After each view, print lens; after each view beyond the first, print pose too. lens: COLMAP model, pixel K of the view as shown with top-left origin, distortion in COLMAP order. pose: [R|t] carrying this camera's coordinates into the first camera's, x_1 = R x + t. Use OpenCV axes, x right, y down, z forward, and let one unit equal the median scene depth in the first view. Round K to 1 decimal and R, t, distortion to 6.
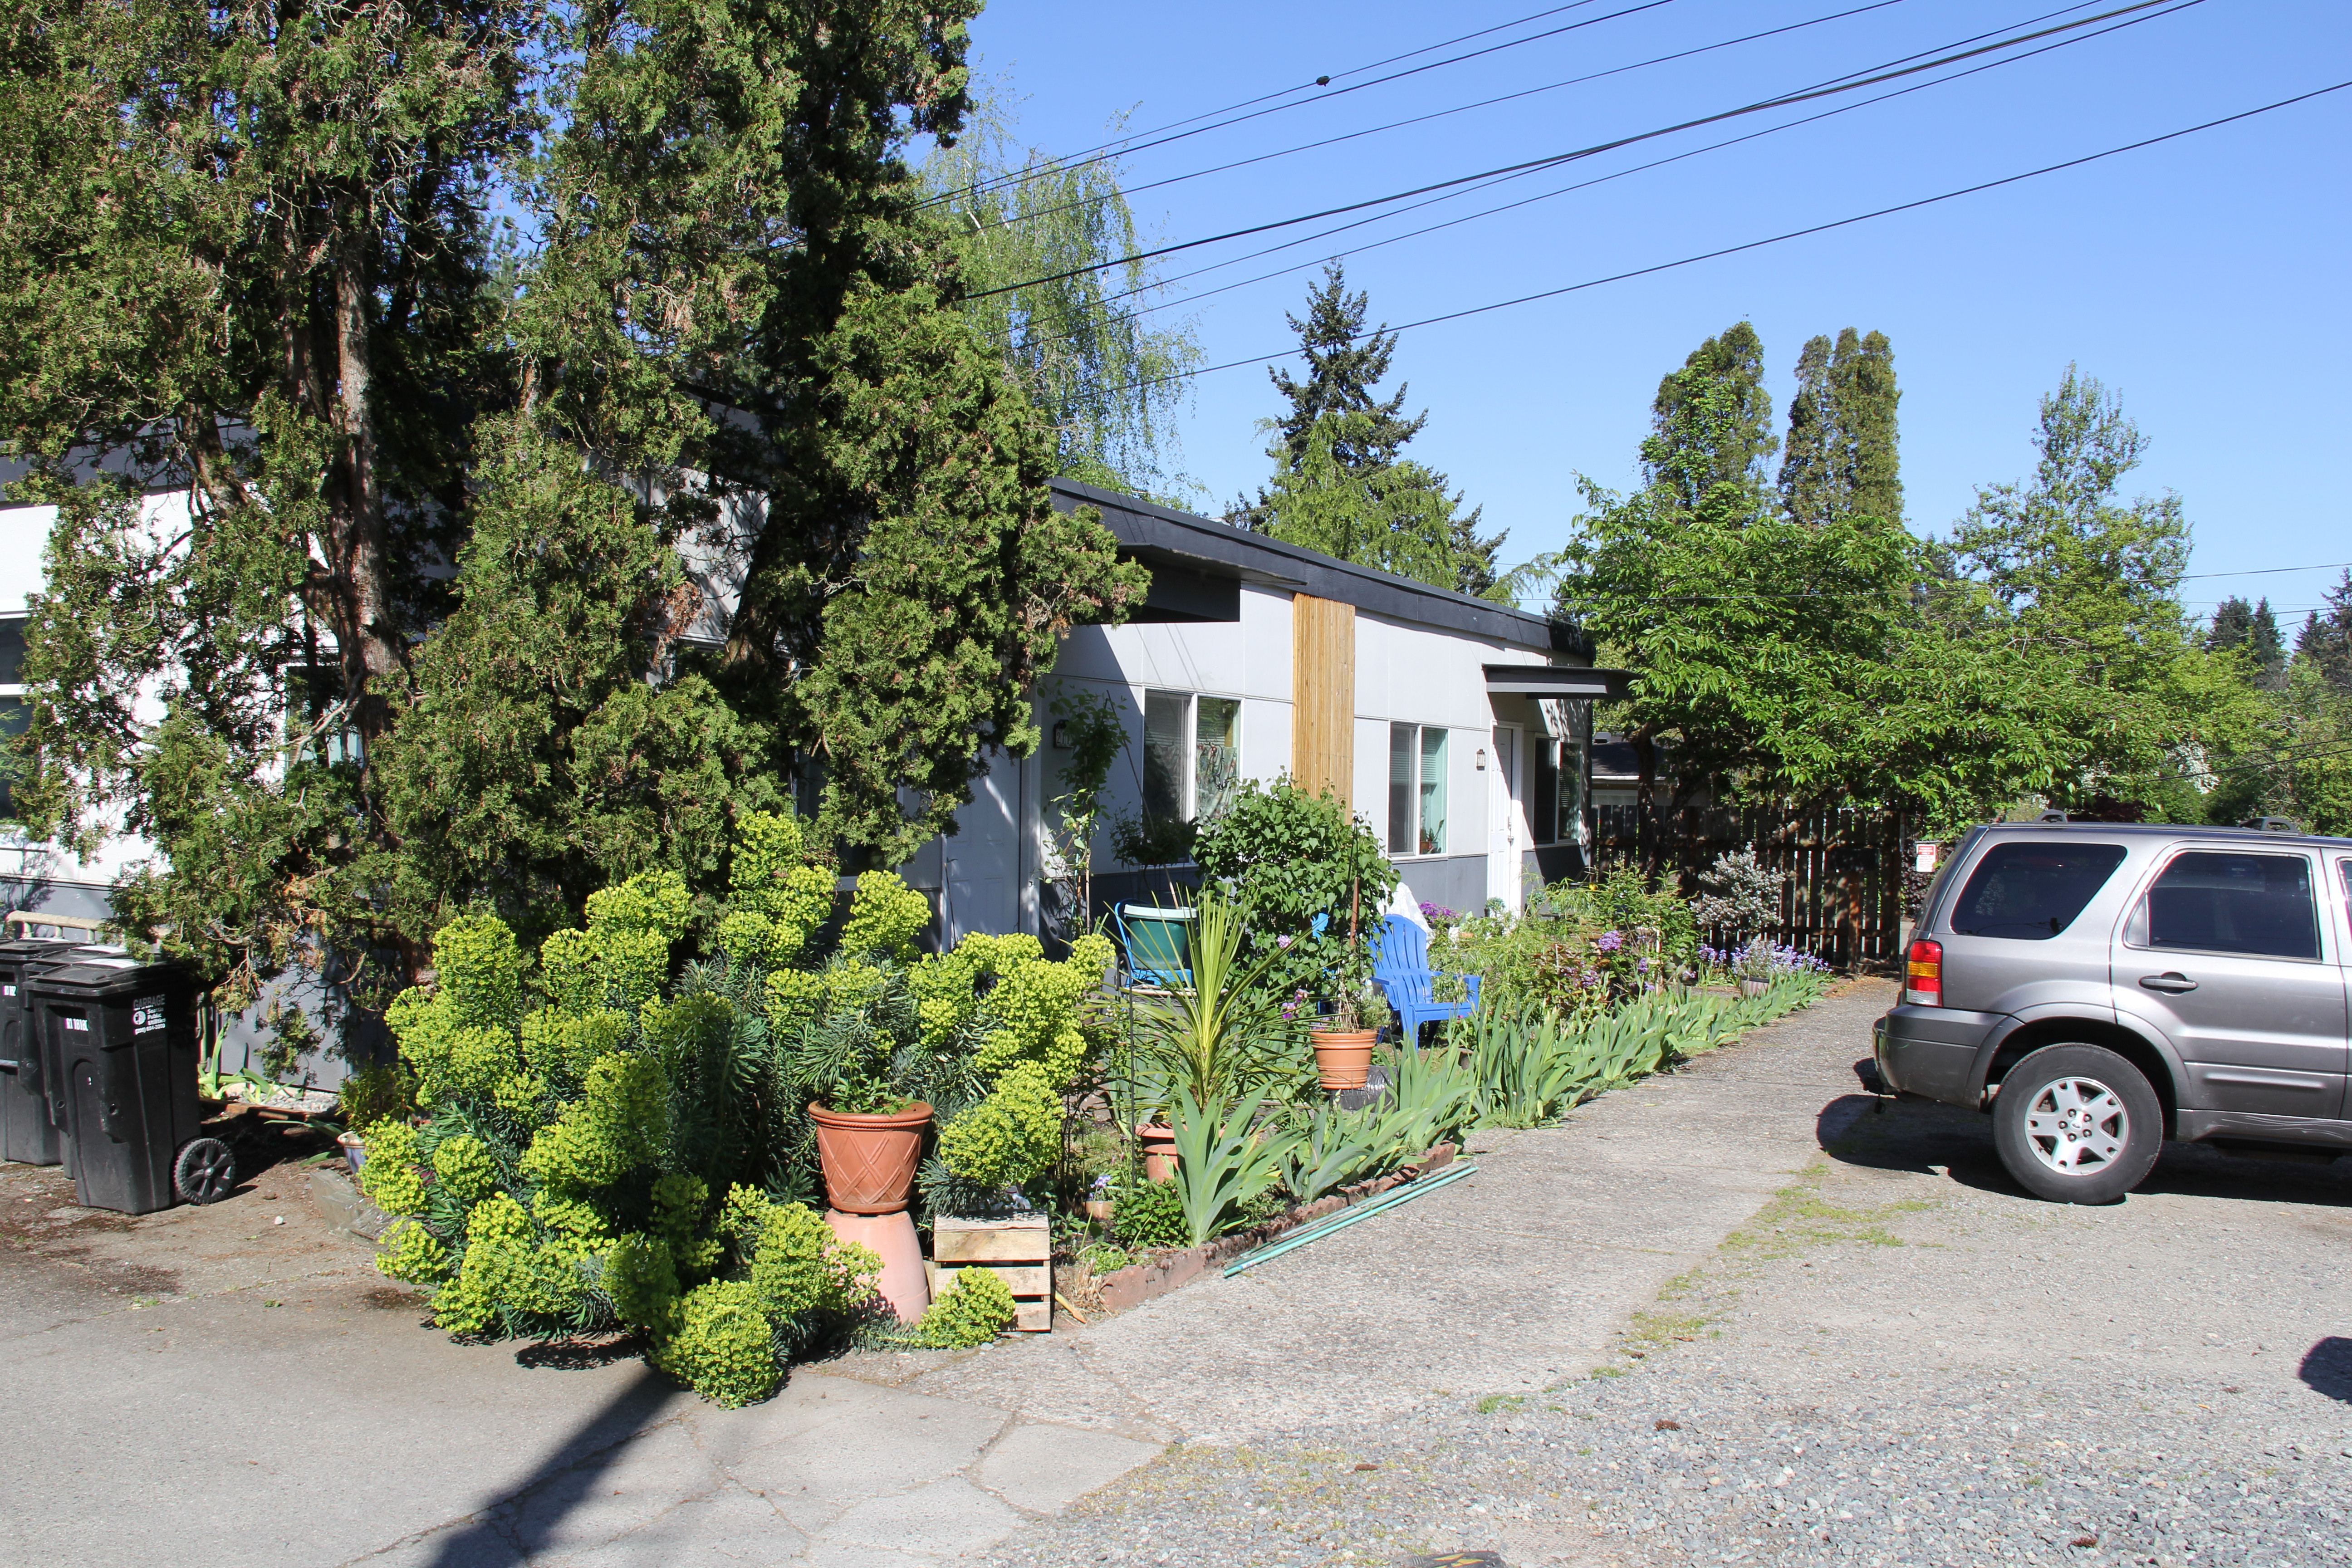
lens RADIAL K [[1975.2, 0, 1170.0], [0, 1975.2, 811.6], [0, 0, 1]] dist [-0.191328, 0.170674]
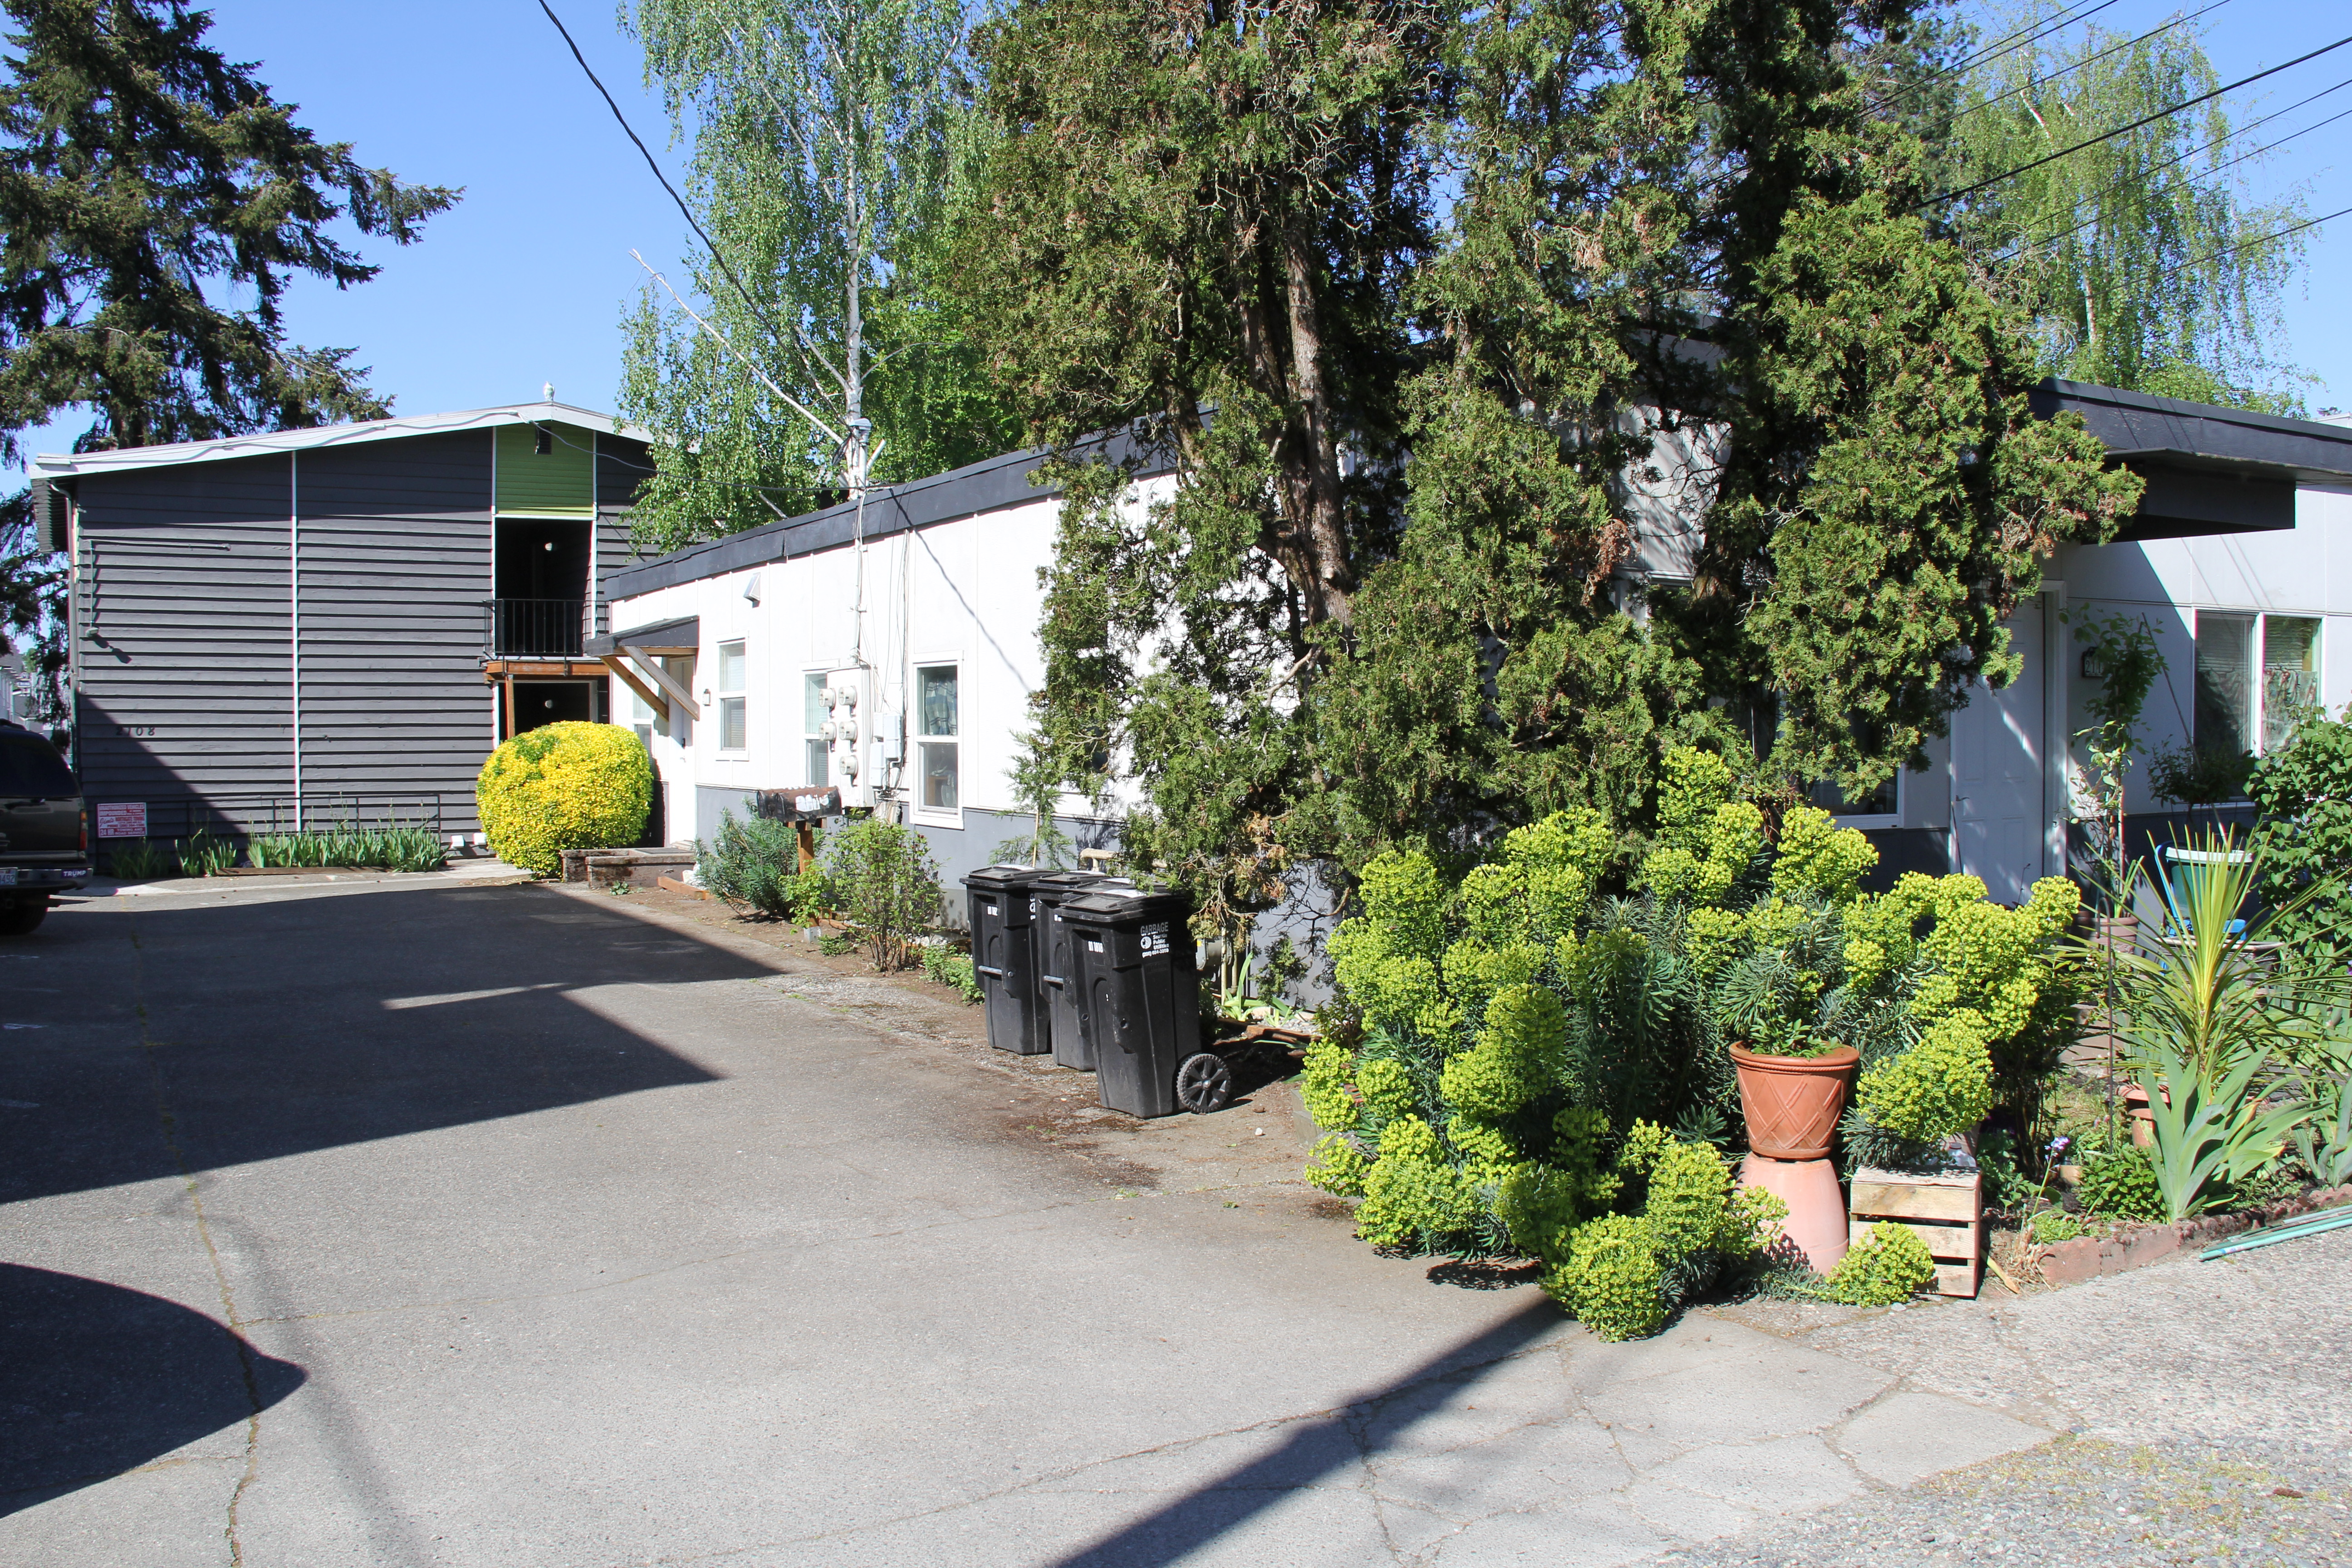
lens RADIAL K [[1975.2, 0, 1170.0], [0, 1975.2, 811.6], [0, 0, 1]] dist [-0.191328, 0.170674]
pose [[0.850487, -0.000219, -0.525996, 0.073210], [0.015273, 0.999589, 0.024279, 0.003688], [0.525775, -0.028683, 0.850140, 0.019964]]
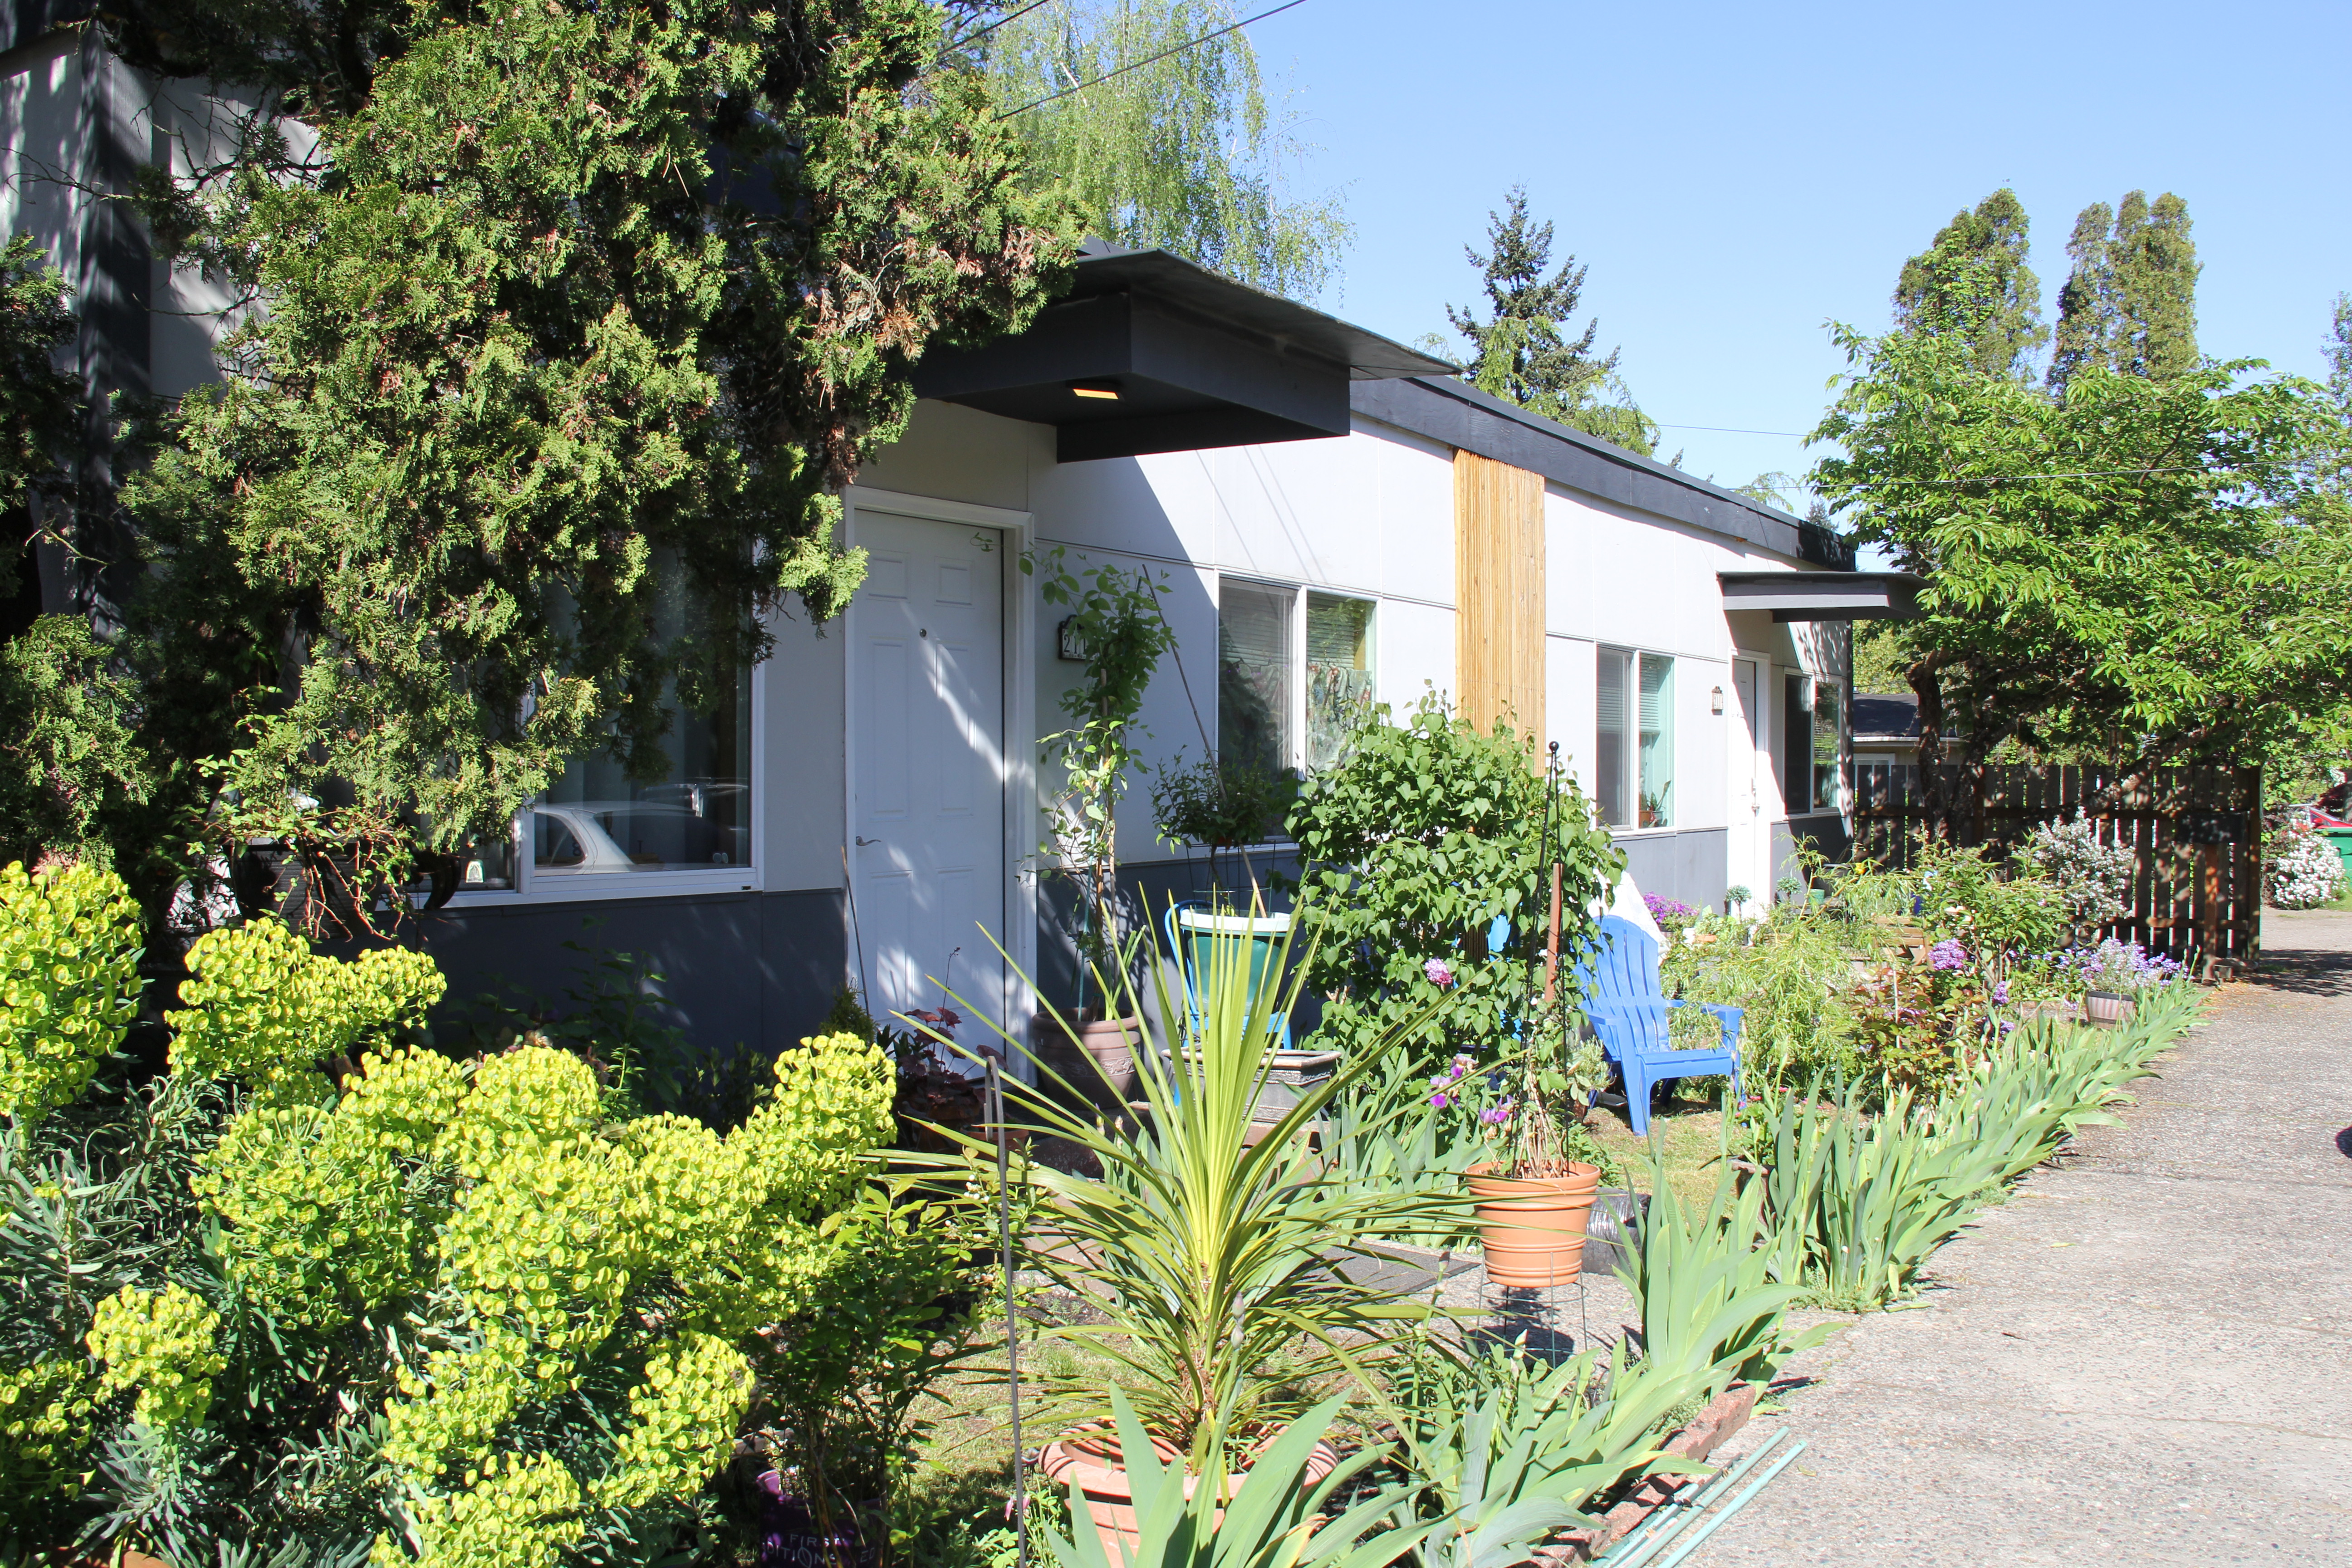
lens RADIAL K [[1975.2, 0, 1170.0], [0, 1975.2, 811.6], [0, 0, 1]] dist [-0.191328, 0.170674]
pose [[0.995297, -0.013804, -0.095880, 0.053638], [0.014512, 0.999872, 0.006694, 0.018515], [0.095775, -0.008054, 0.995370, 0.597234]]
